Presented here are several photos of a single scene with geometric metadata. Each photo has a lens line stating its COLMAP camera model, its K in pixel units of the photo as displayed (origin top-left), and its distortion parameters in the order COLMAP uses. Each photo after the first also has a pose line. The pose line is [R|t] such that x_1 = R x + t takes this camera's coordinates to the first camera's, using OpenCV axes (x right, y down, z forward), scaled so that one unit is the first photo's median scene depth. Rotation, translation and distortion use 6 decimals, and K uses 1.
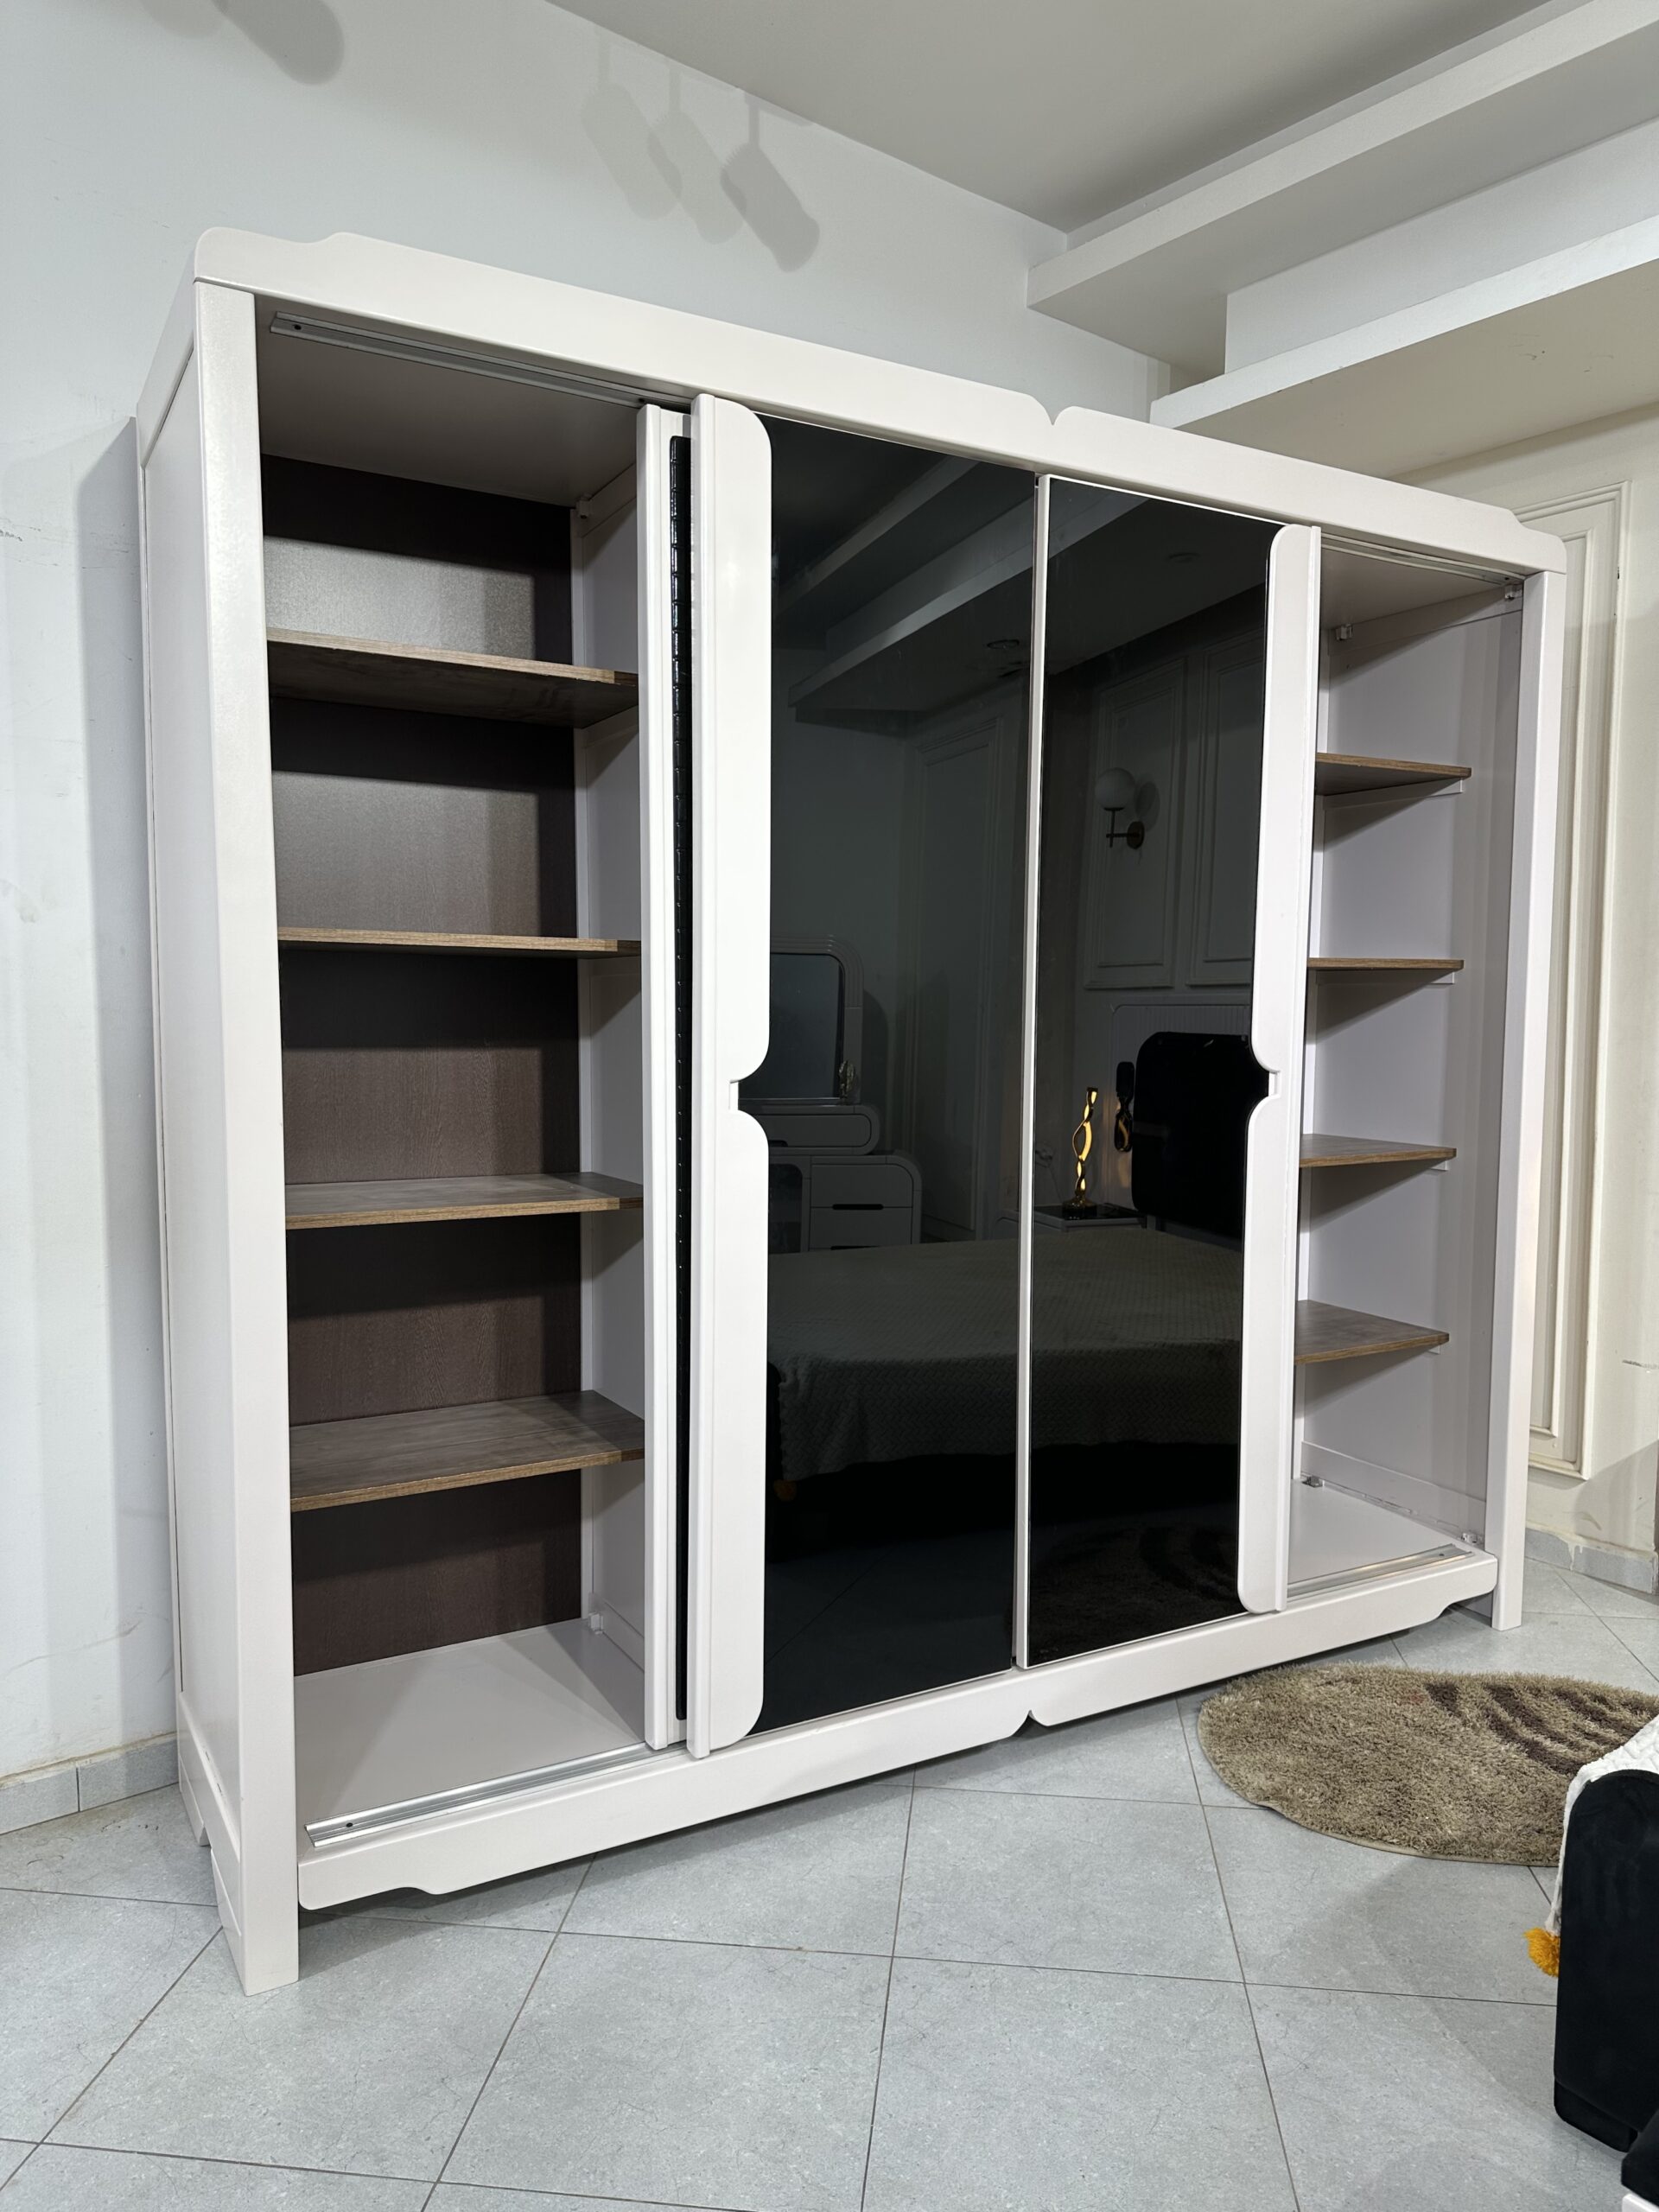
lens RADIAL K [[1555.1, 0, 831.5], [0, 1555.1, 1109.9], [0, 0, 1]] dist [0.010017, -0.009277]
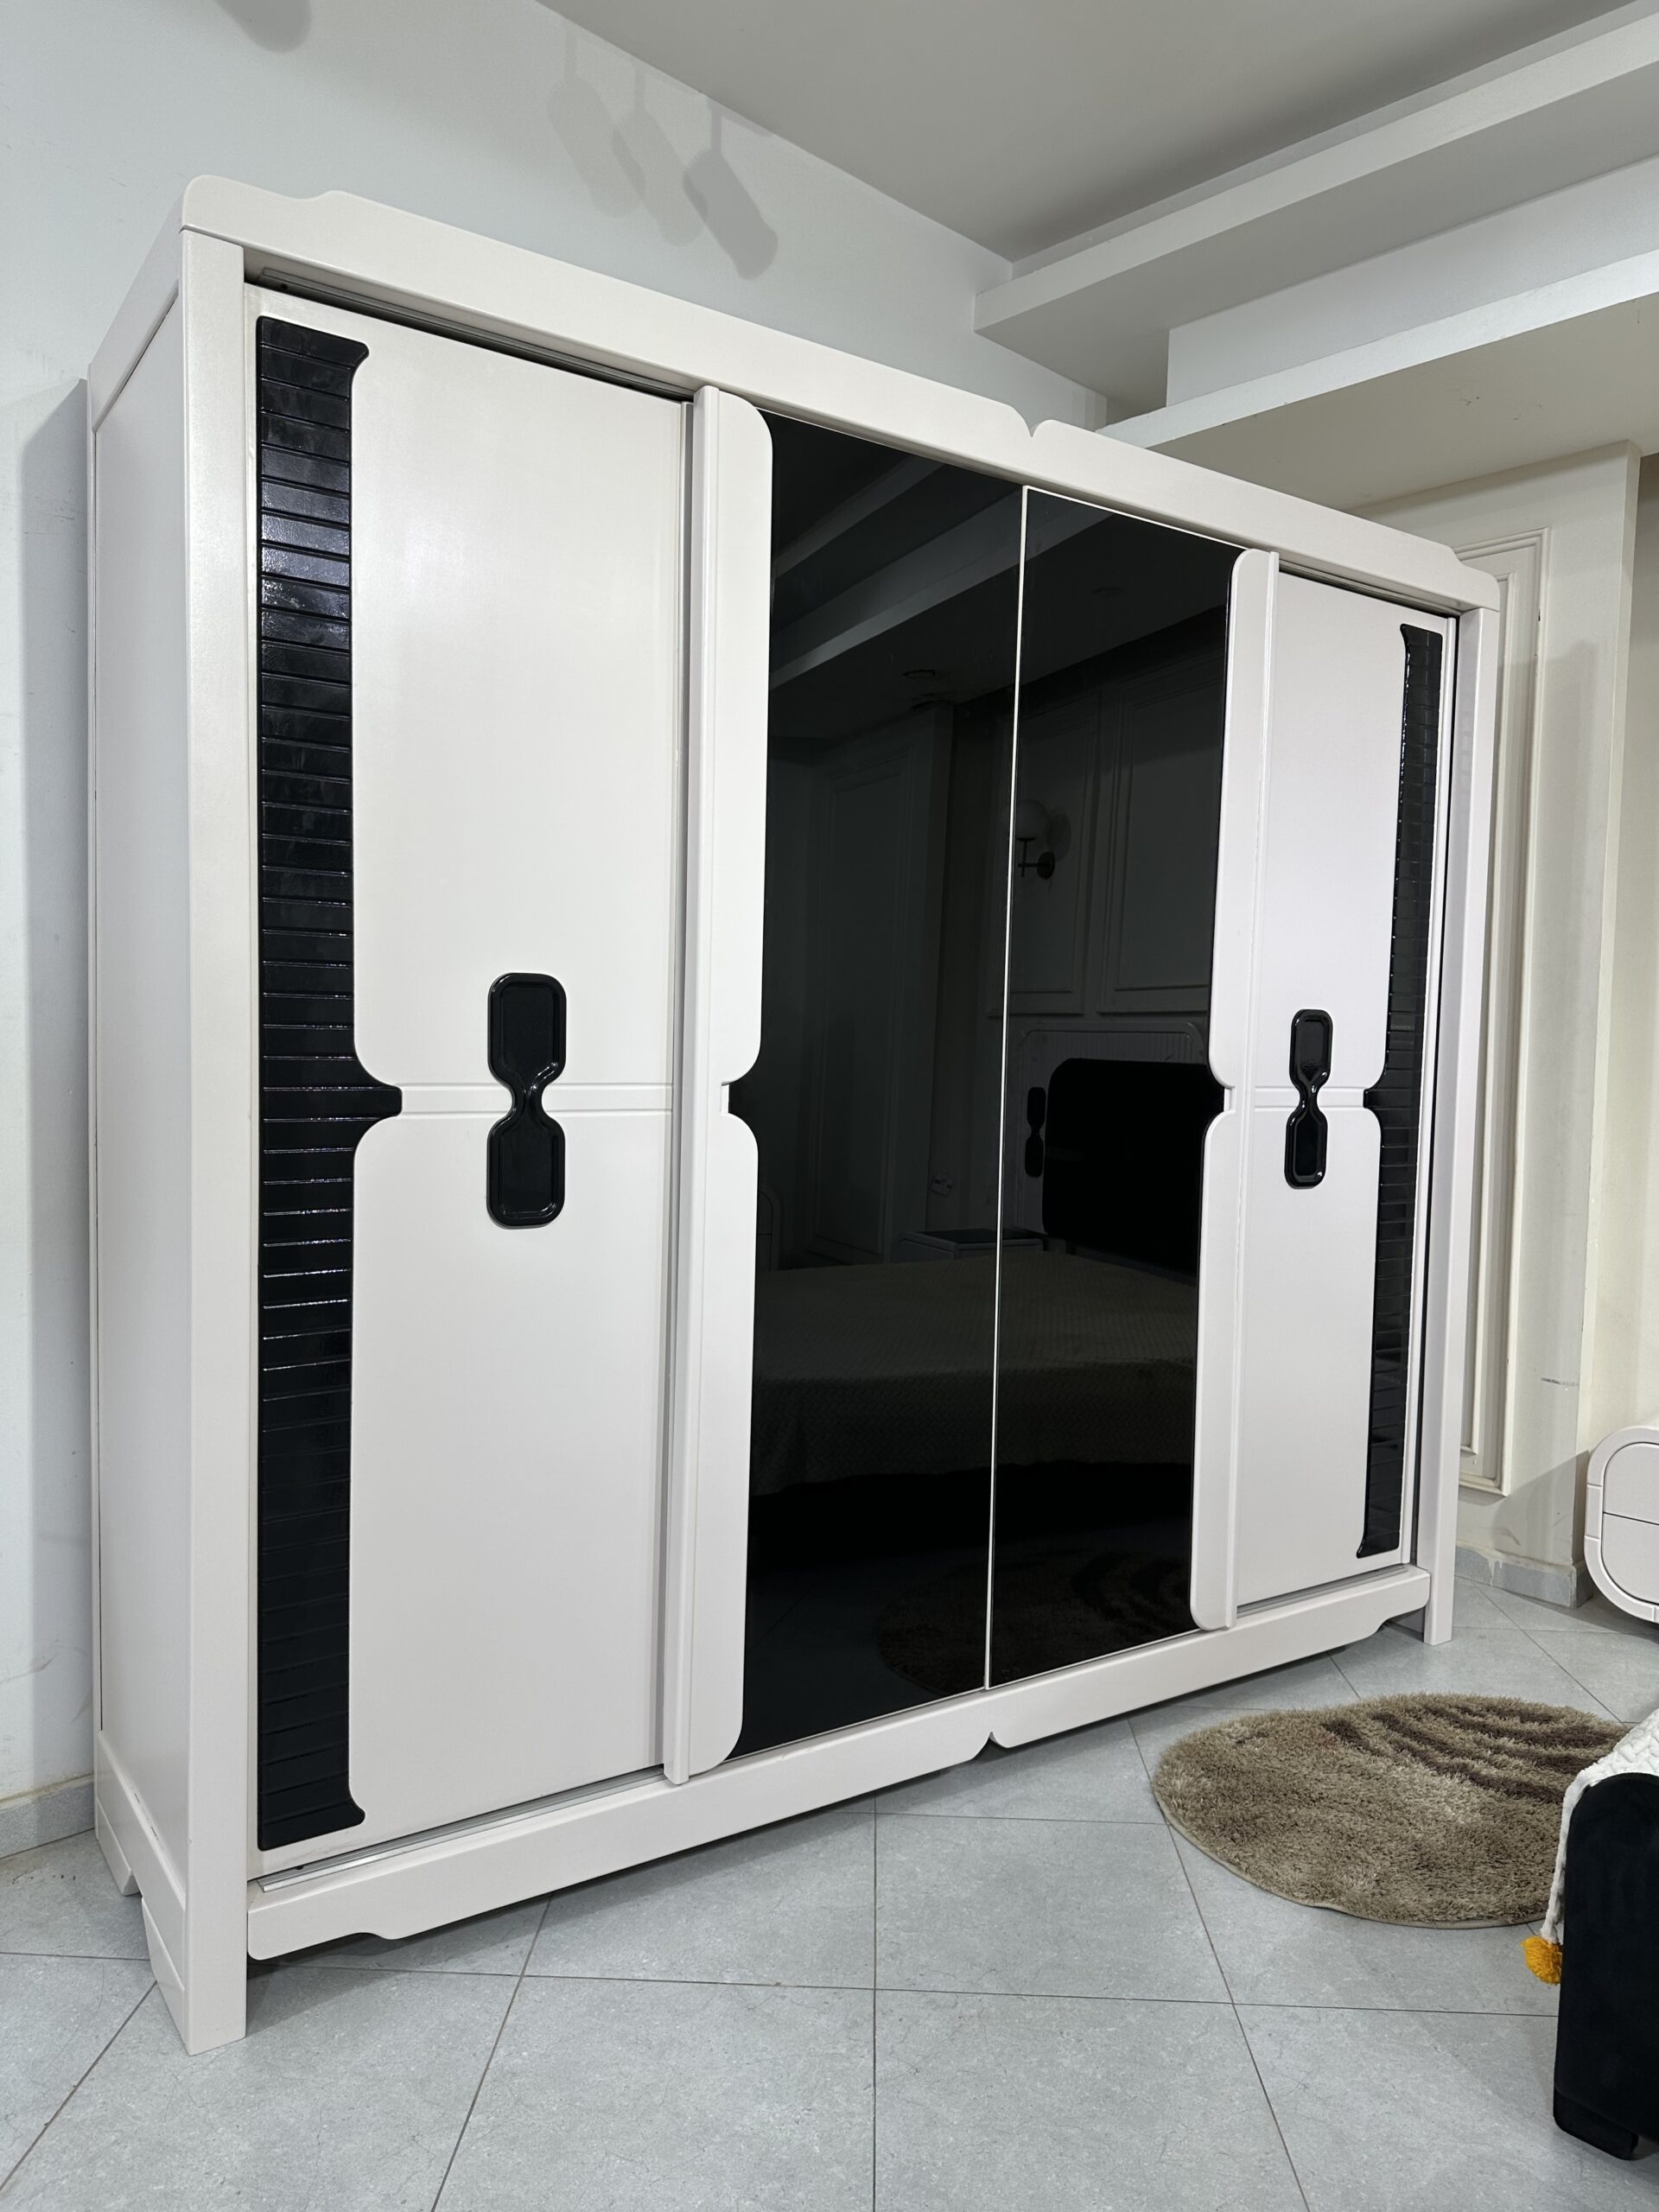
lens RADIAL K [[1549.1, 0, 829.5], [0, 1549.1, 1106.0], [0, 0, 1]] dist [0.014919, -0.014044]
pose [[0.996344, 0.013155, 0.084413, -0.066789], [-0.011110, 0.999634, -0.024647, 0.017274], [-0.084707, 0.023619, 0.996126, 0.025357]]
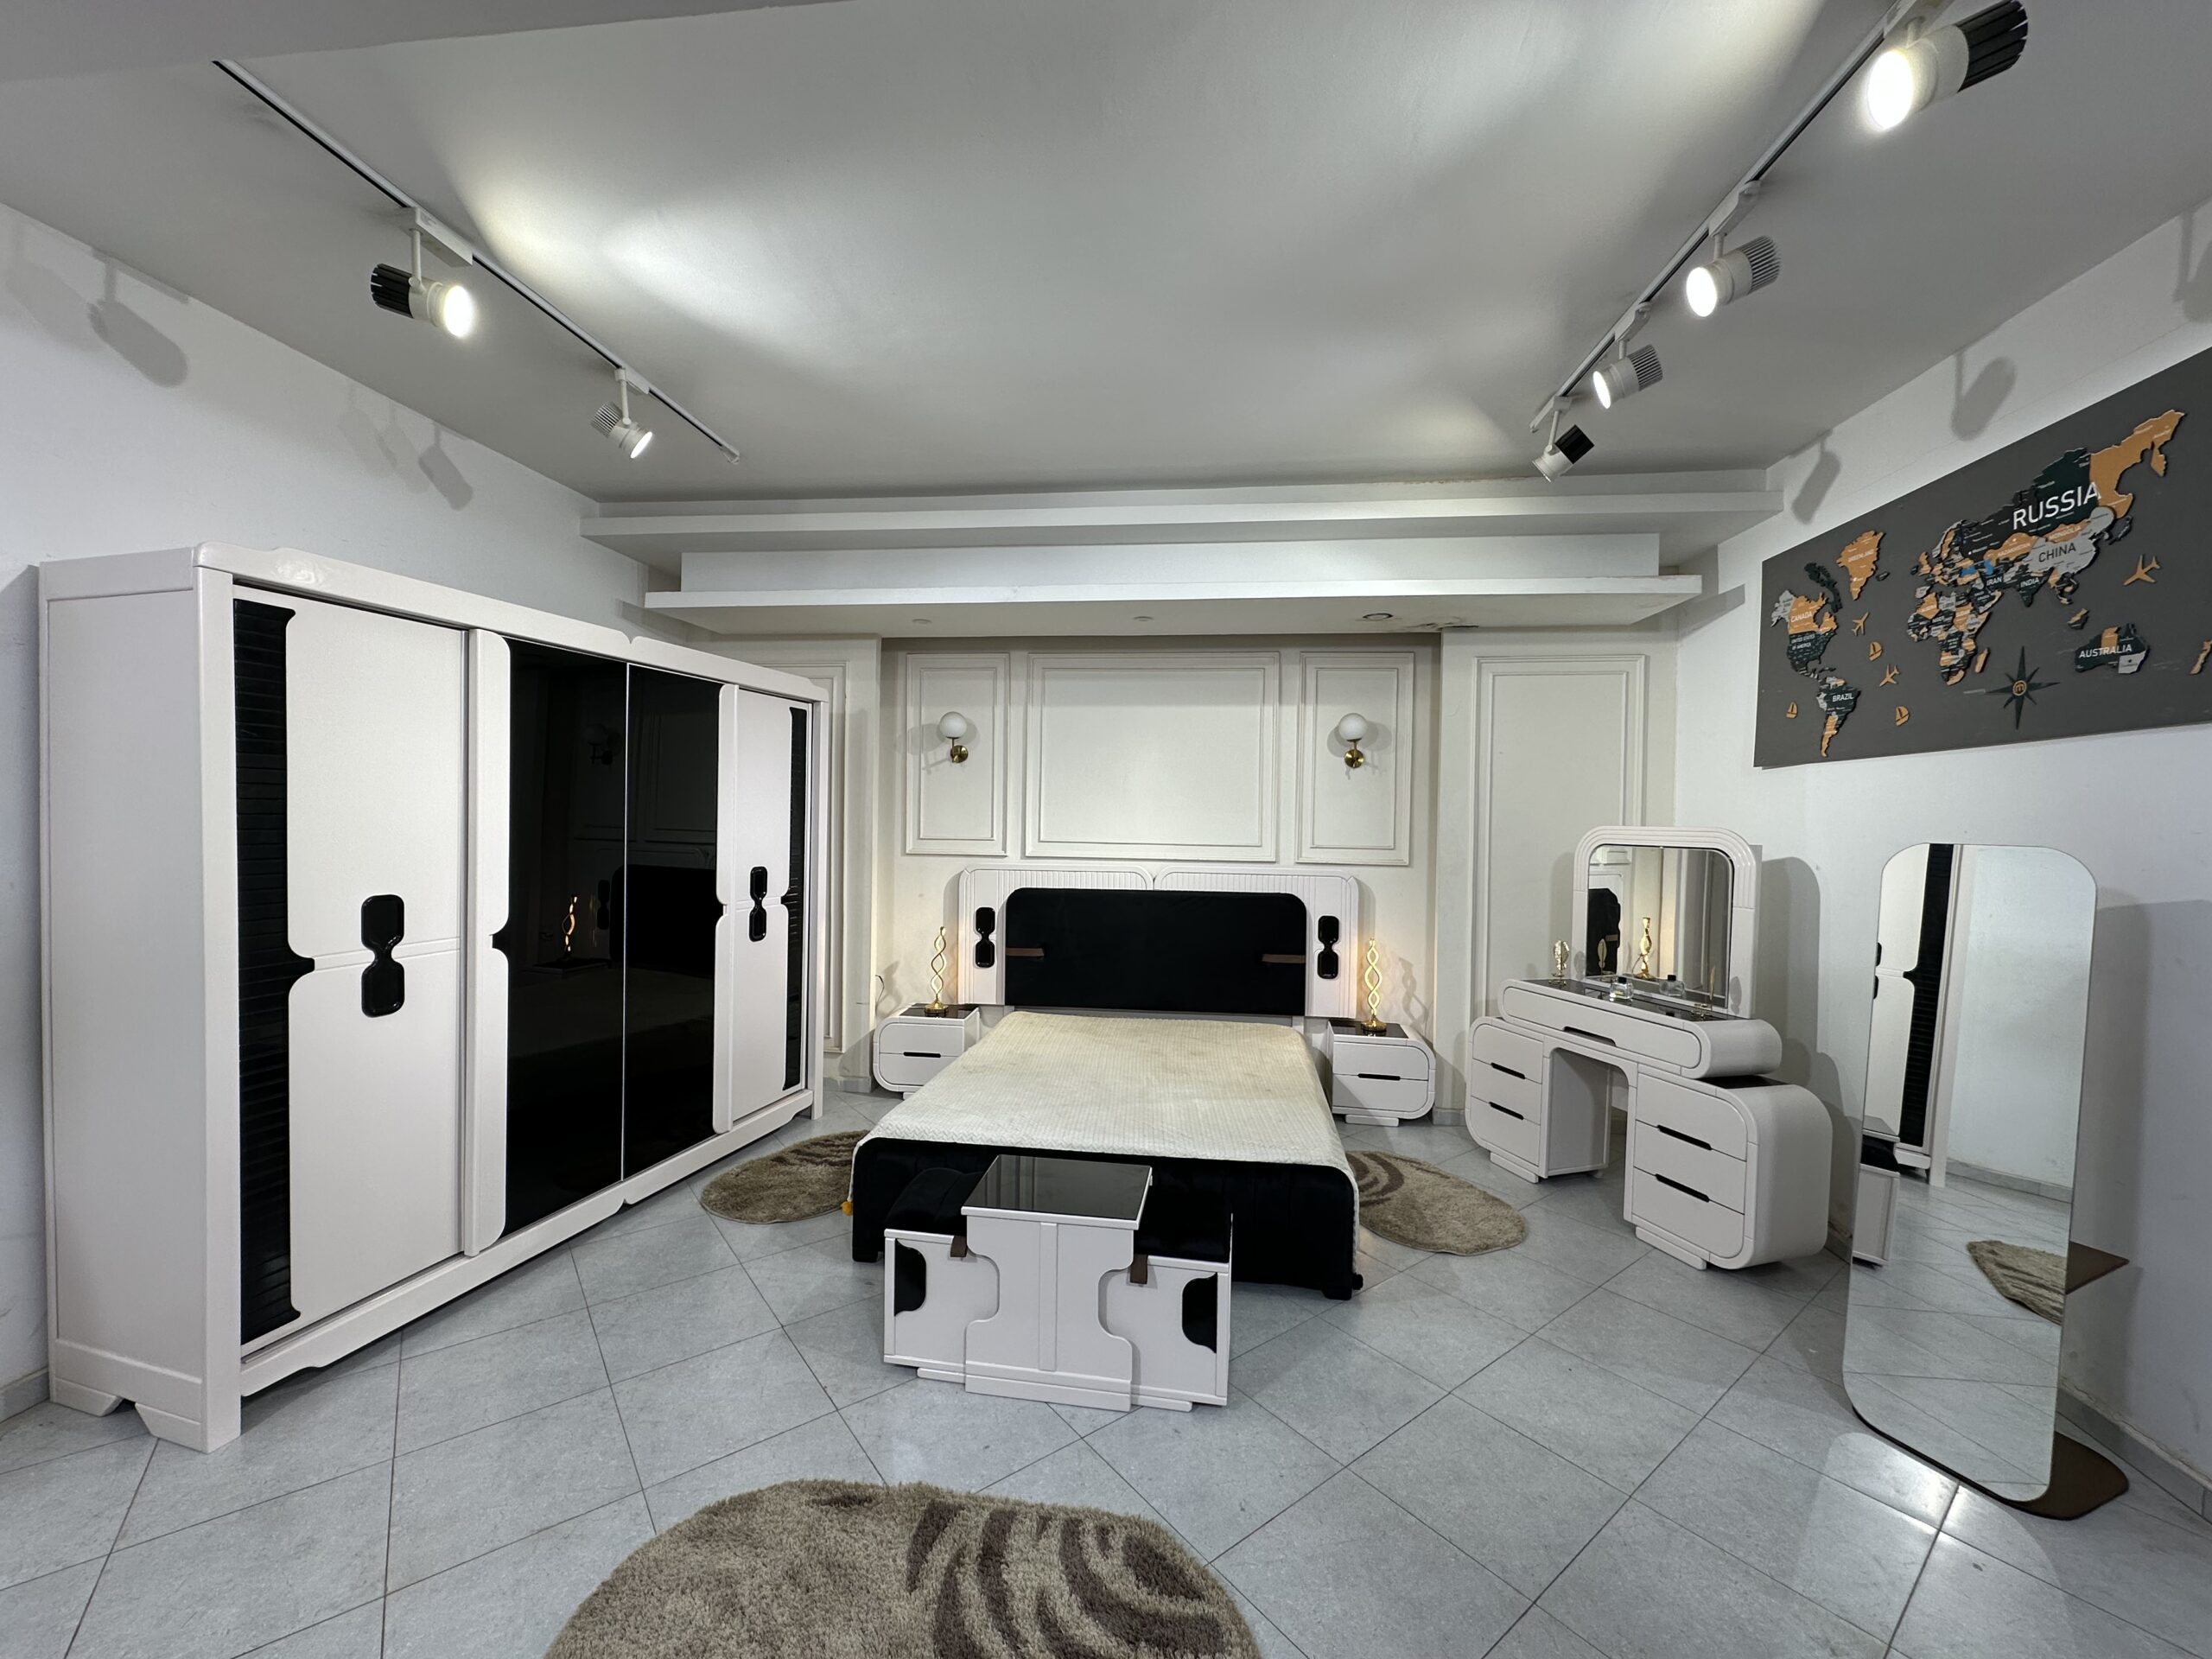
lens RADIAL K [[872.2, 0, 1106.0], [0, 872.2, 829.5], [0, 0, 1]] dist [-0.006946, 0.000354]
pose [[0.716156, -0.006402, 0.697910, -0.266957], [0.035963, 0.998968, -0.027739, -0.094666], [-0.697013, 0.044964, 0.715648, -0.439625]]
